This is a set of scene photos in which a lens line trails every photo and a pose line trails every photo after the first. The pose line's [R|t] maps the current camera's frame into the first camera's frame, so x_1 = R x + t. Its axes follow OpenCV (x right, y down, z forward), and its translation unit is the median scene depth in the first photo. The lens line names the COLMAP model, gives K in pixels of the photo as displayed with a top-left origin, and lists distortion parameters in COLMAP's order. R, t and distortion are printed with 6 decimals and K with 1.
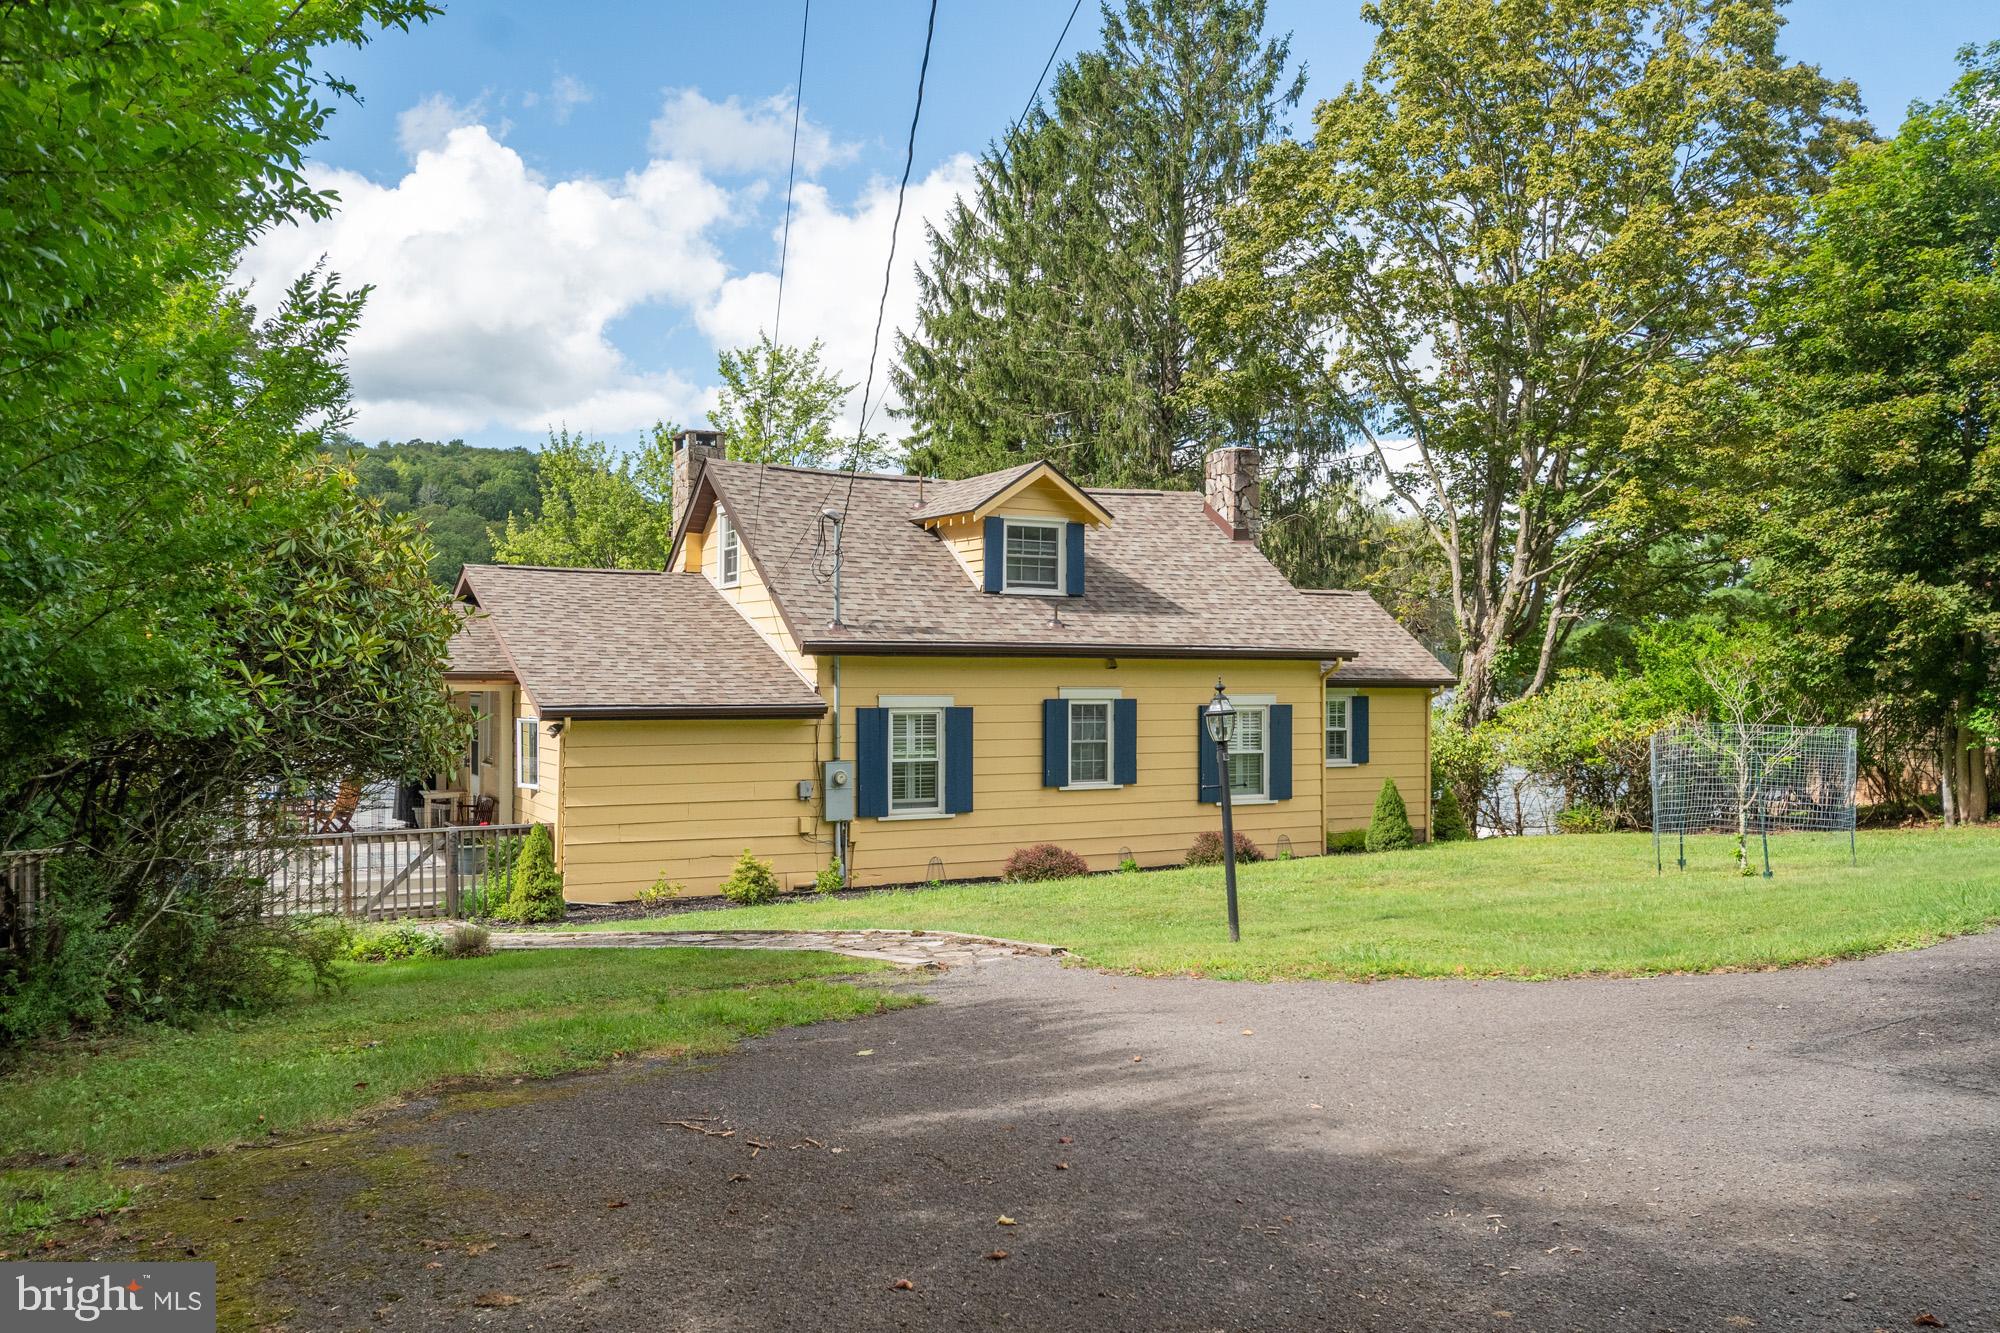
lens RADIAL K [[1583.9, 0, 1018.2], [0, 1583.9, 674.6], [0, 0, 1]] dist [0.011098, -0.009178]
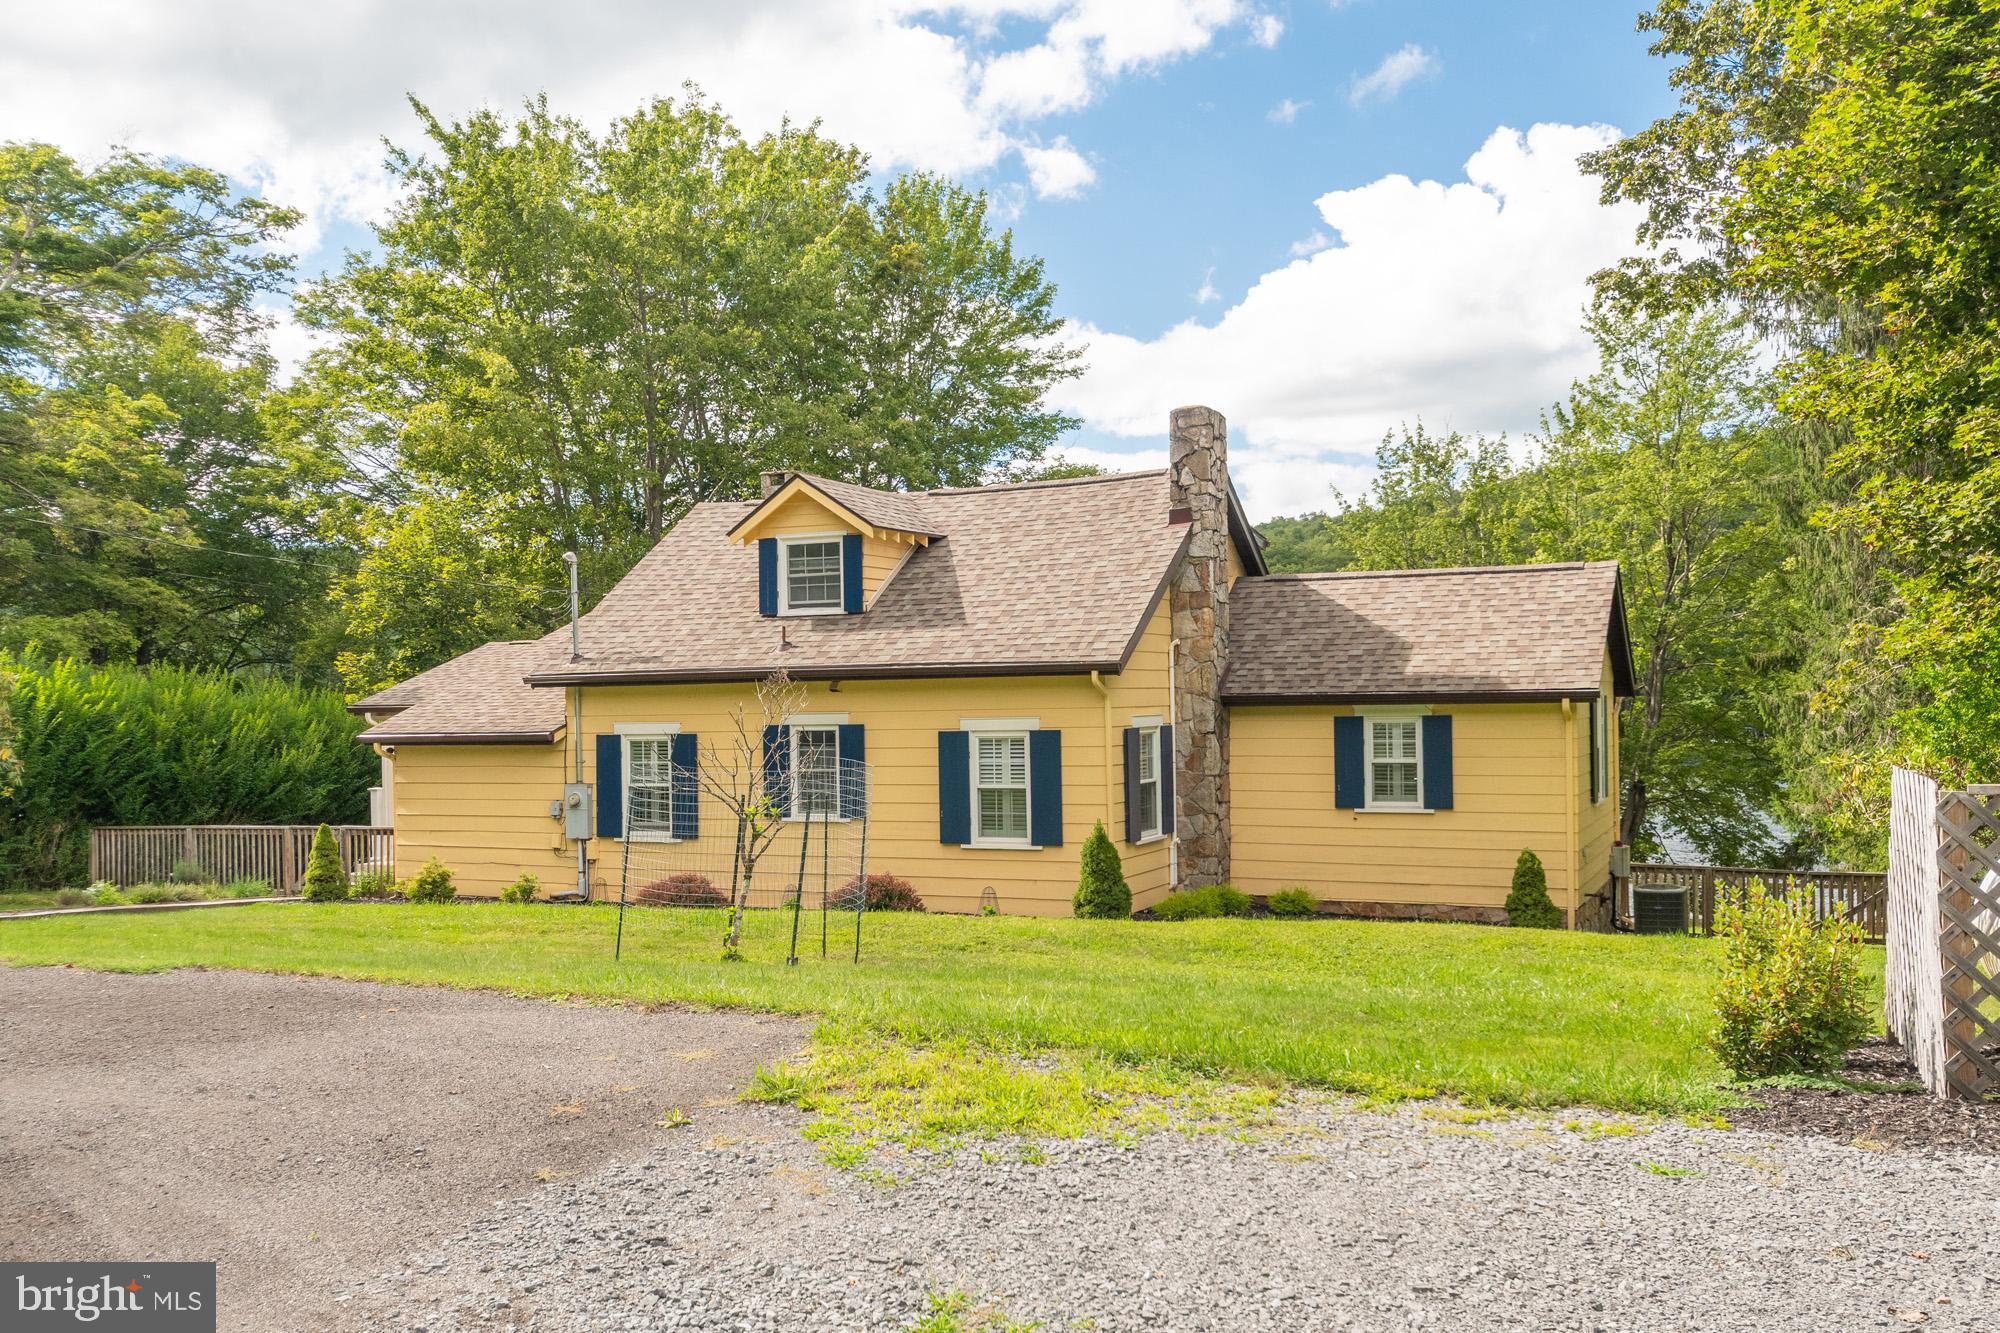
lens RADIAL K [[1714.9, 0, 999.3], [0, 1714.9, 685.5], [0, 0, 1]] dist [0.033675, -0.003156]
pose [[0.600291, -0.018341, -0.799572, 0.931784], [0.021731, 0.999742, -0.006618, 0.001302], [0.799487, -0.013403, 0.600534, 0.484936]]
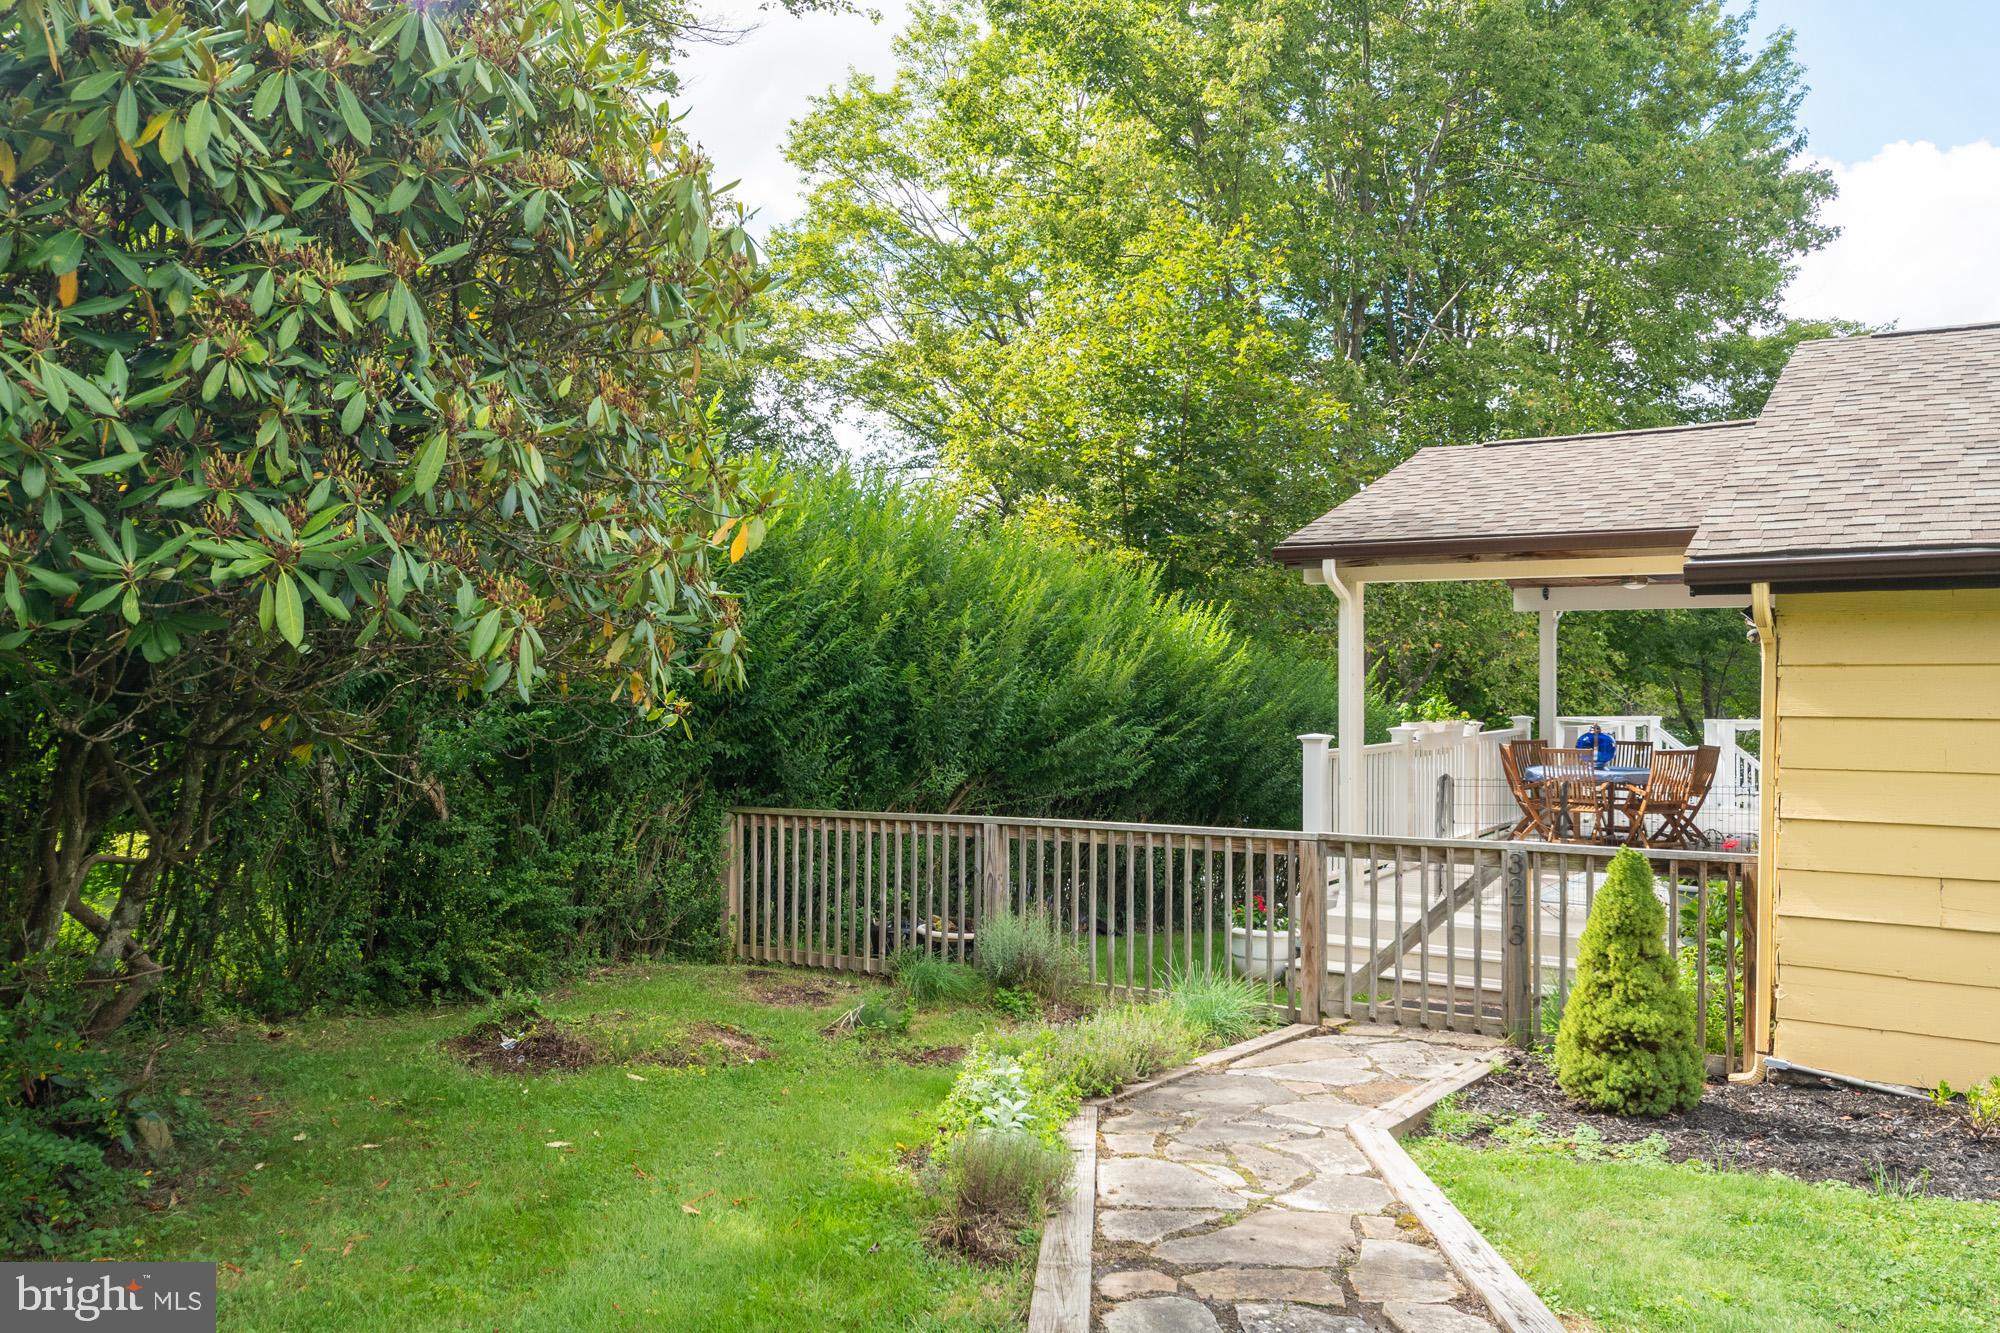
lens RADIAL K [[1480.6, 0, 1008.2], [0, 1480.6, 669.8], [0, 0, 1]] dist [-0.018136, -0.002455]
pose [[0.484550, -0.005443, -0.874747, -0.050134], [-0.000456, 0.999979, -0.006475, 0.042070], [0.874763, 0.003537, 0.484537, 0.562366]]
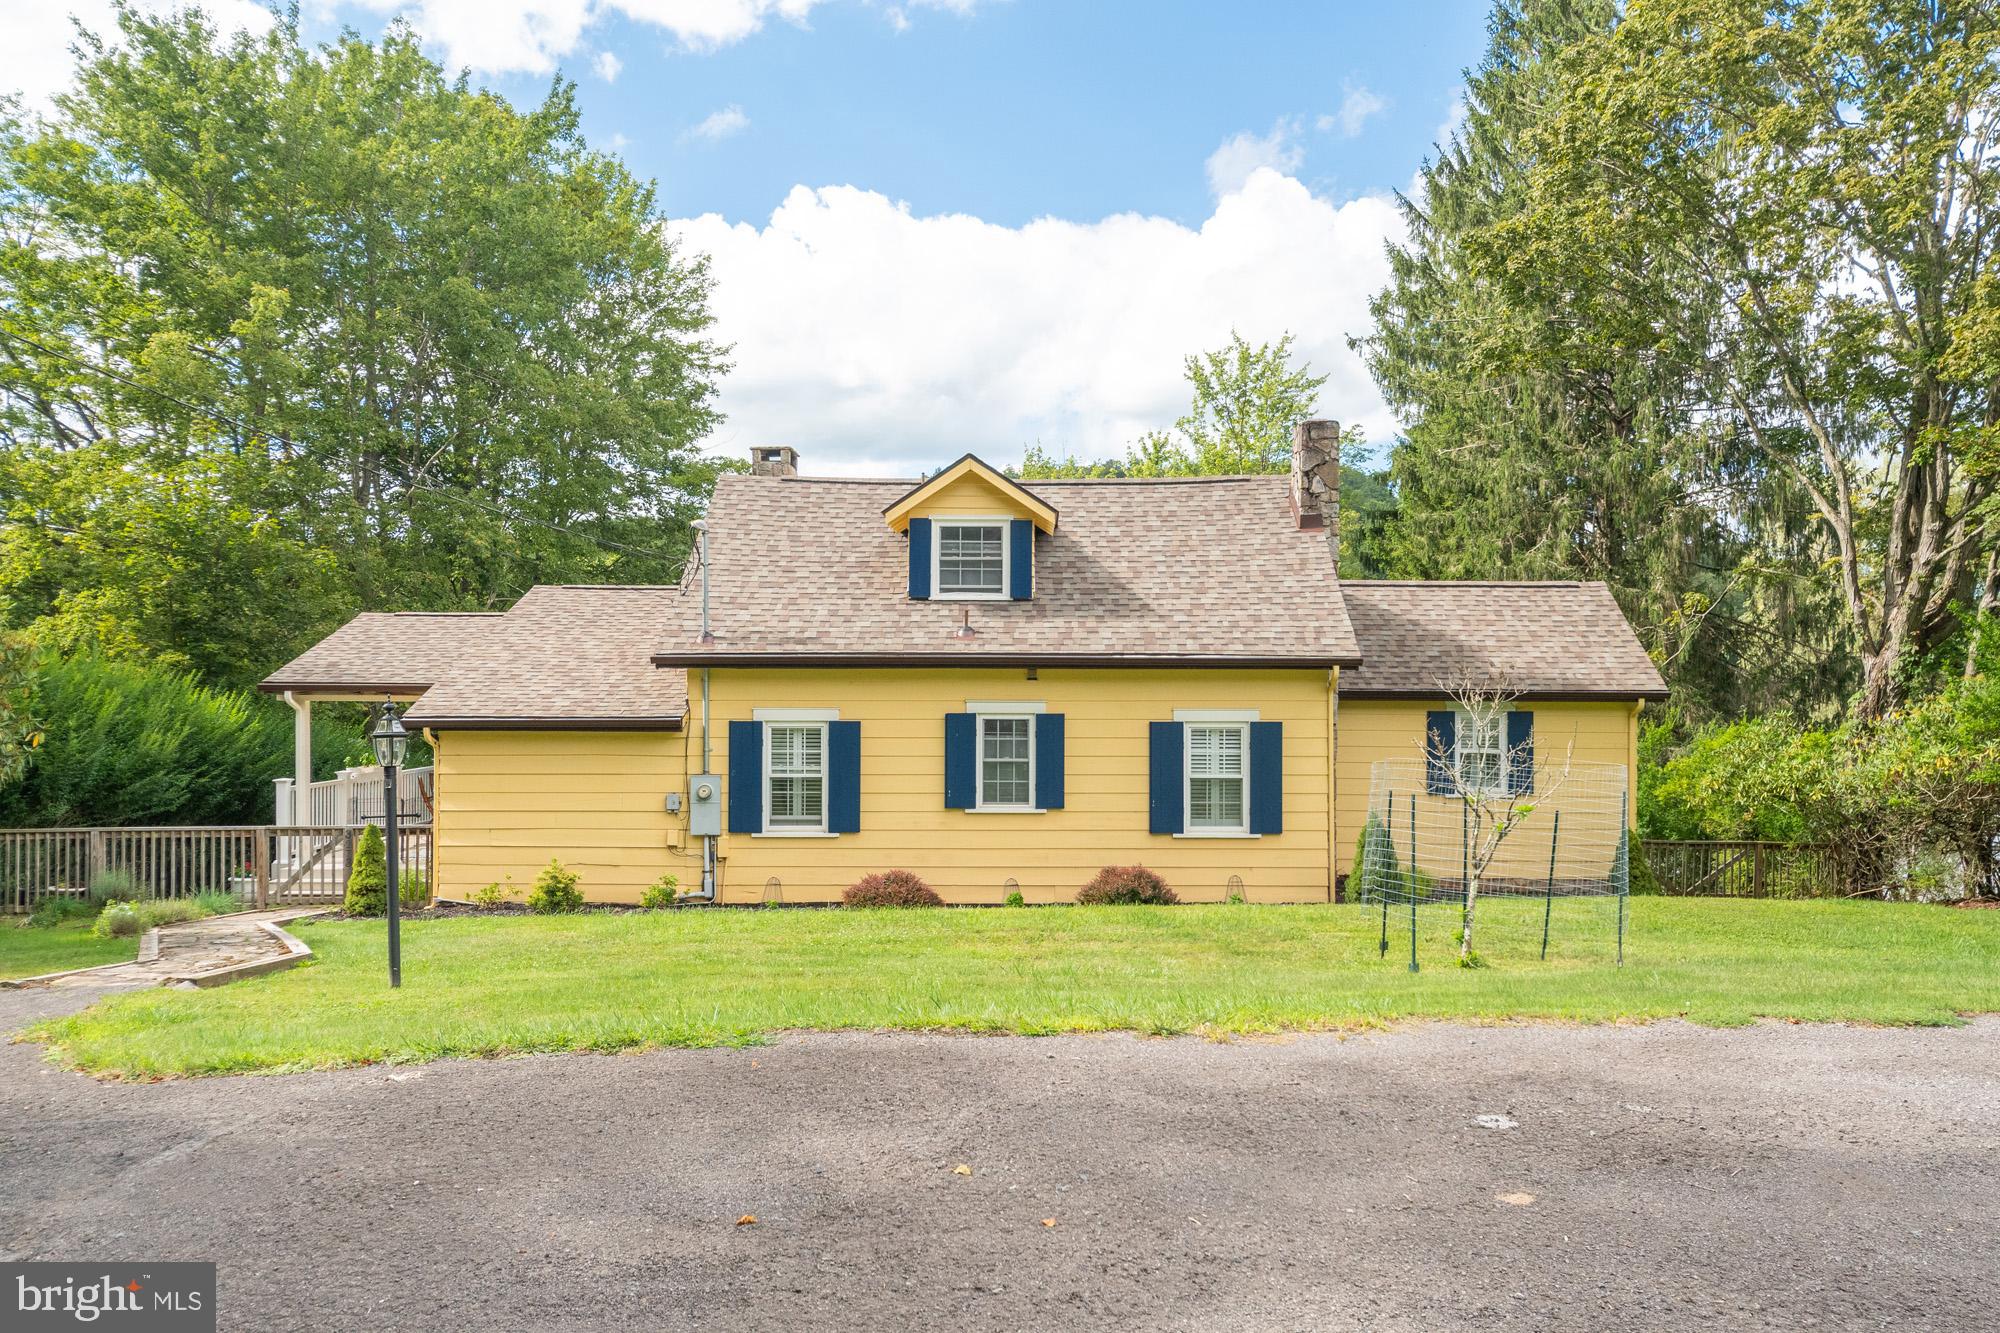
lens RADIAL K [[1583.9, 0, 1008.8], [0, 1583.9, 668.2], [0, 0, 1]] dist [0.011098, -0.009178]
pose [[0.875655, -0.006001, -0.482900, 0.491204], [0.002149, 0.999961, -0.008530, -0.002705], [0.482932, 0.006432, 0.875634, 0.208417]]
